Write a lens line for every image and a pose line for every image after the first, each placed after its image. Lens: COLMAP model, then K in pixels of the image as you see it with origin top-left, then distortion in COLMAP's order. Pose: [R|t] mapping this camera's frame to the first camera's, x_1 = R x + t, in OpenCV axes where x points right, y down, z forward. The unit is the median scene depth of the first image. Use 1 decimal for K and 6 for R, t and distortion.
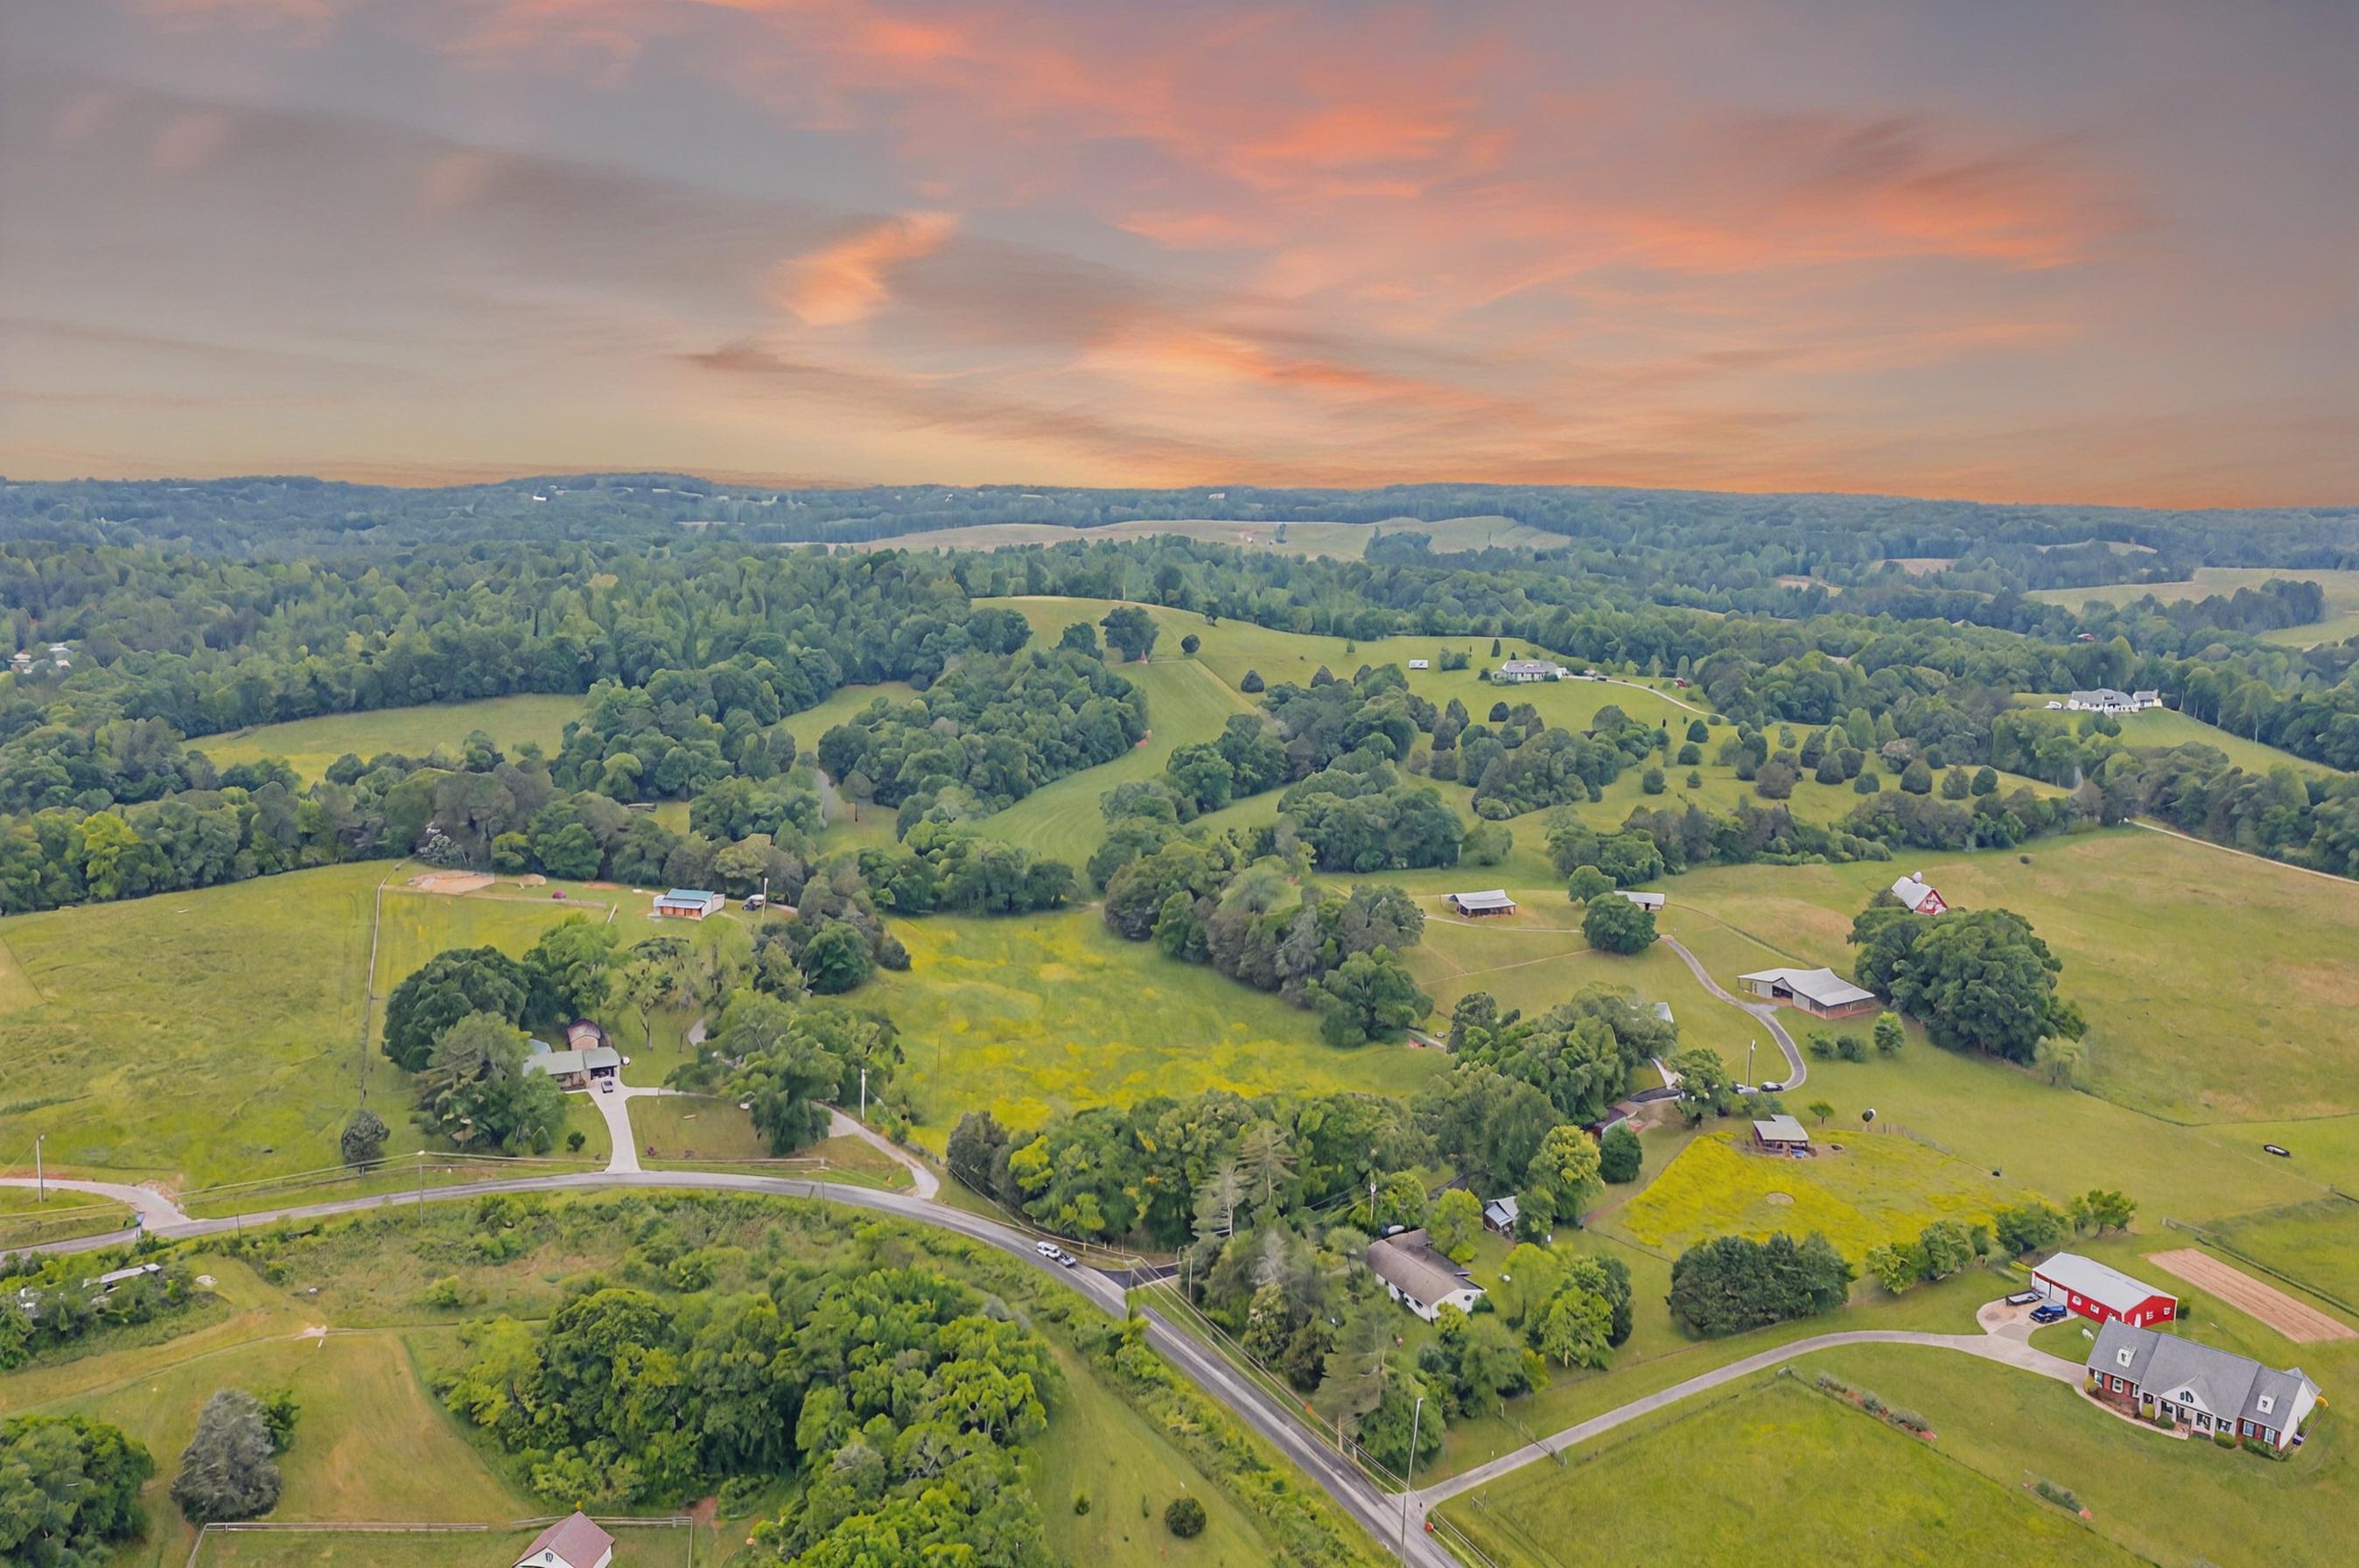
lens RADIAL K [[1880.4, 0, 1174.2], [0, 1880.4, 761.5], [0, 0, 1]] dist [-0.007746, 0.007667]
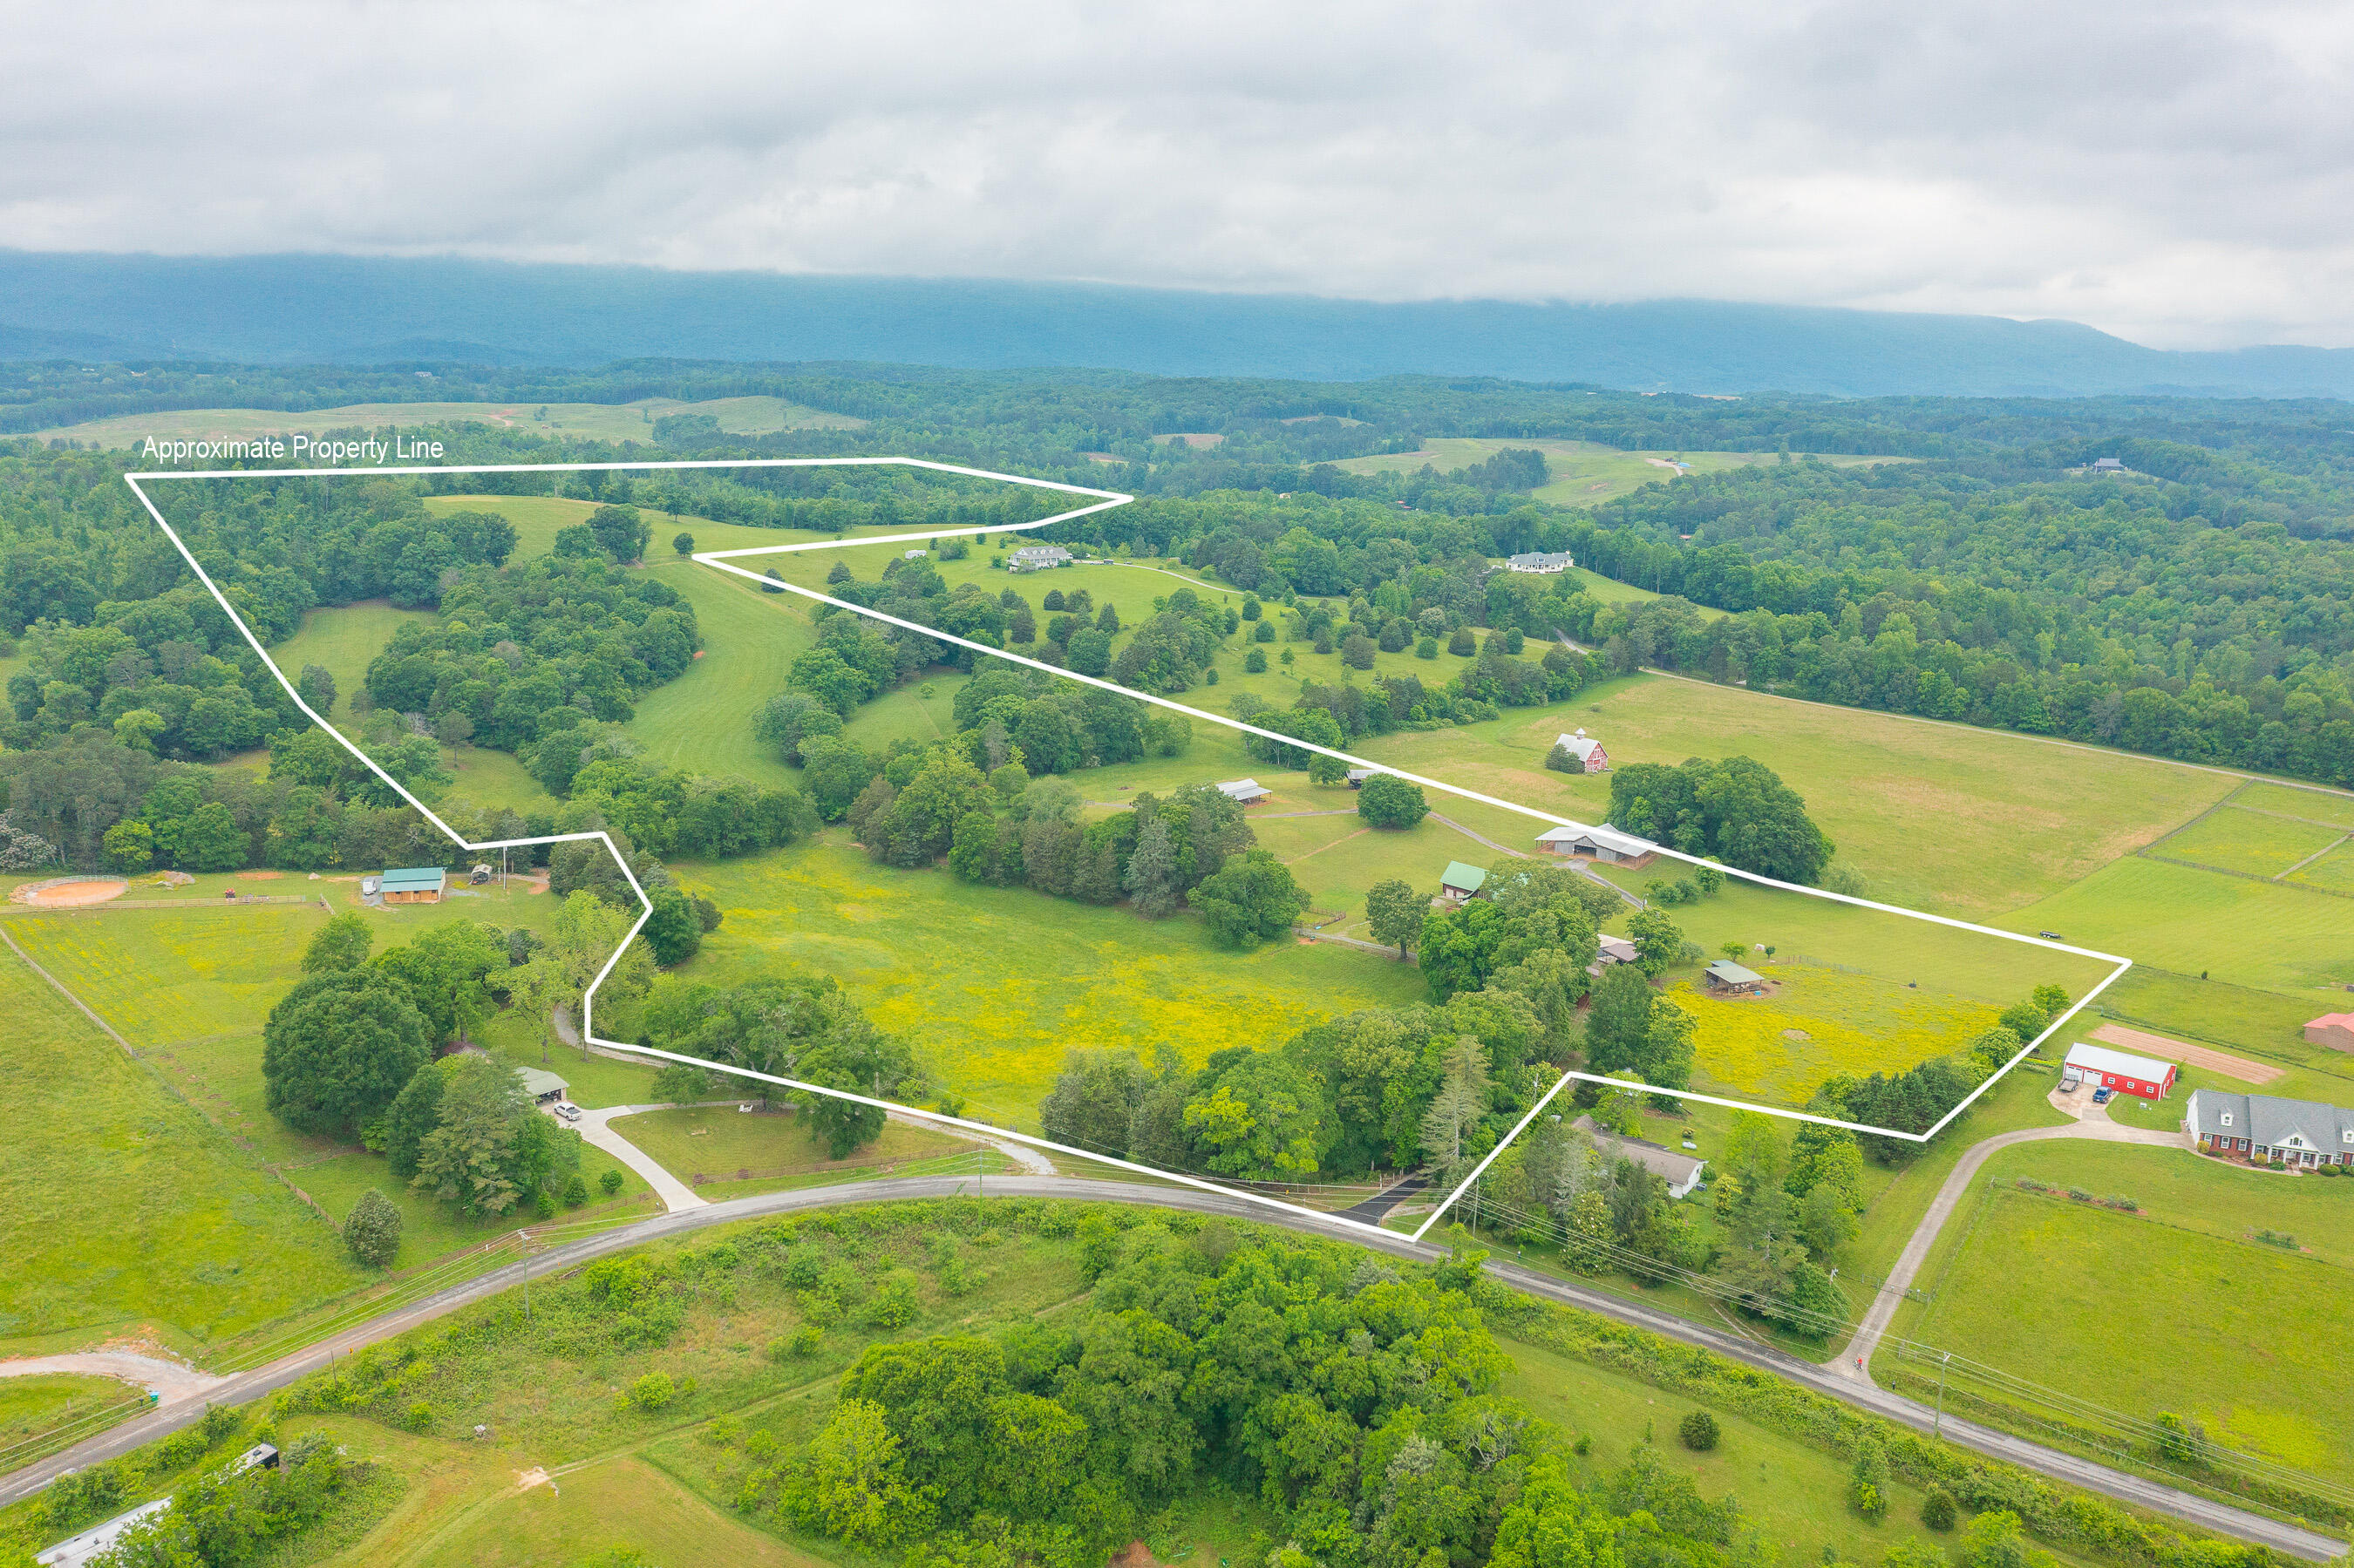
lens RADIAL K [[1876.1, 0, 1171.7], [0, 1876.1, 761.6], [0, 0, 1]] dist [-0.007746, 0.007667]
pose [[0.901044, -0.088079, 0.424691, -0.294649], [0.060357, 0.995099, 0.078323, -0.022797], [-0.429508, -0.044940, 0.901944, 0.107305]]
